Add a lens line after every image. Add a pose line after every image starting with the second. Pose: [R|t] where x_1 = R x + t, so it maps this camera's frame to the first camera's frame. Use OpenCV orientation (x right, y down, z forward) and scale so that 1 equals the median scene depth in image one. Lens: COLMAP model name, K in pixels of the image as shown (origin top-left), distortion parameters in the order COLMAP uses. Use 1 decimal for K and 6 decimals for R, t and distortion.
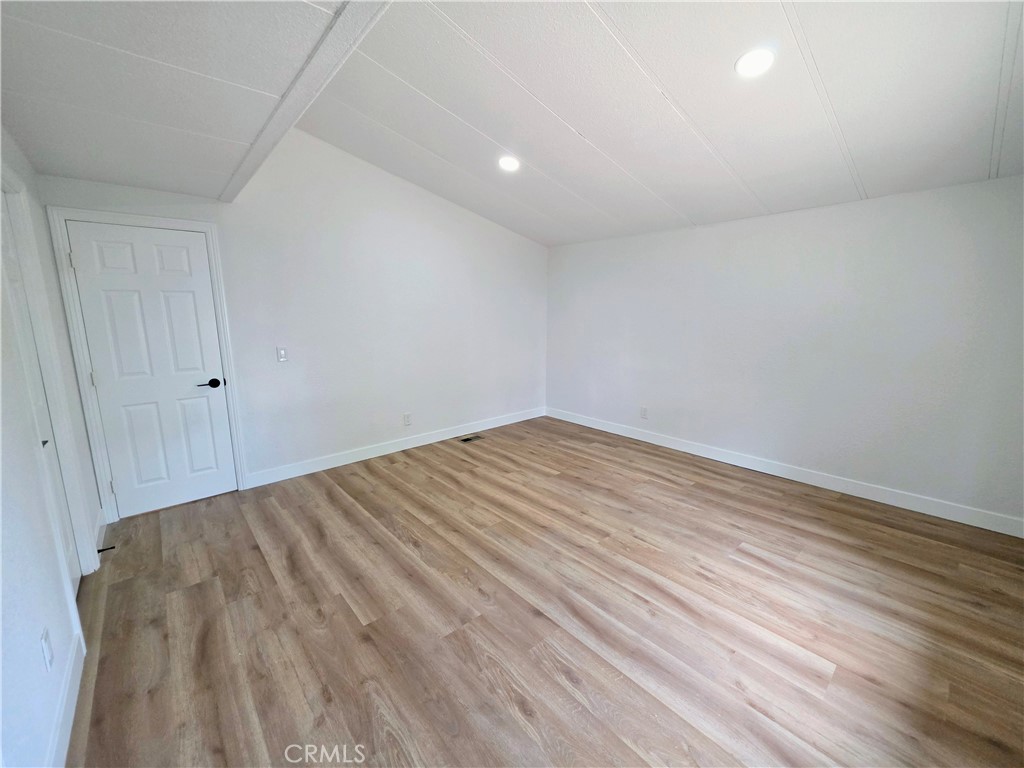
lens RADIAL K [[407.2, 0, 508.7], [0, 407.2, 383.1], [0, 0, 1]] dist [-0.000785, -0.000027]
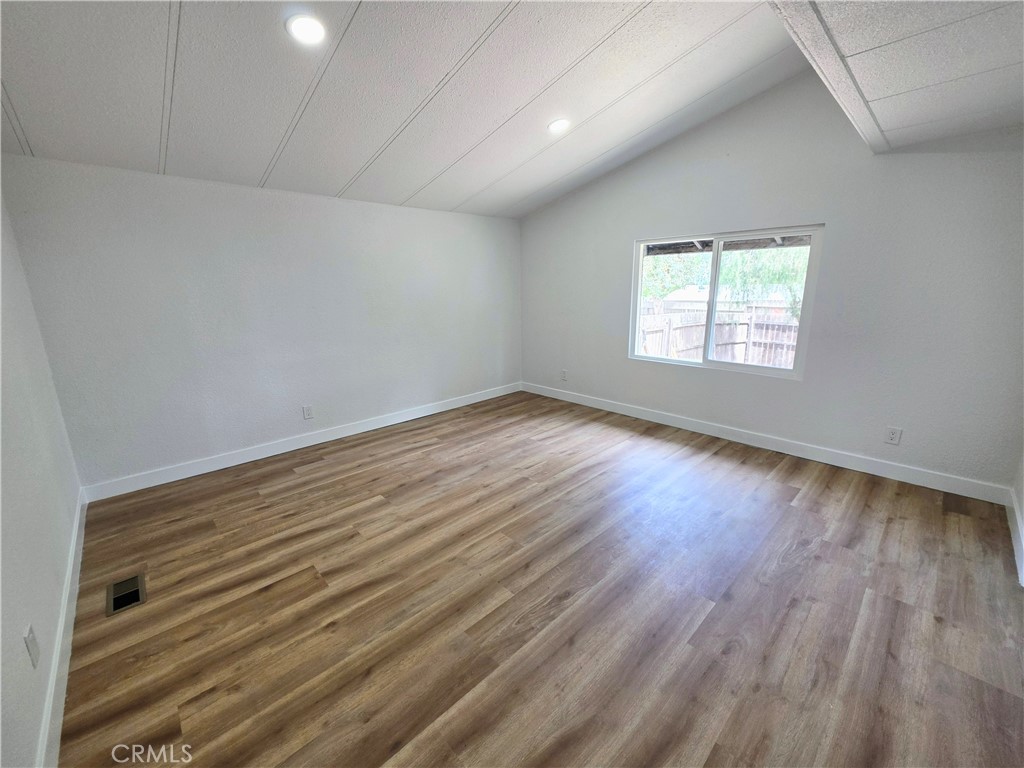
lens RADIAL K [[418.1, 0, 512.7], [0, 418.1, 363.8], [0, 0, 1]] dist [0.000386, 0.000045]
pose [[-0.040417, -0.179469, 0.982933, -0.829101], [0.194868, 0.963431, 0.183921, -0.160565], [-0.979996, 0.198976, -0.003967, 0.930204]]
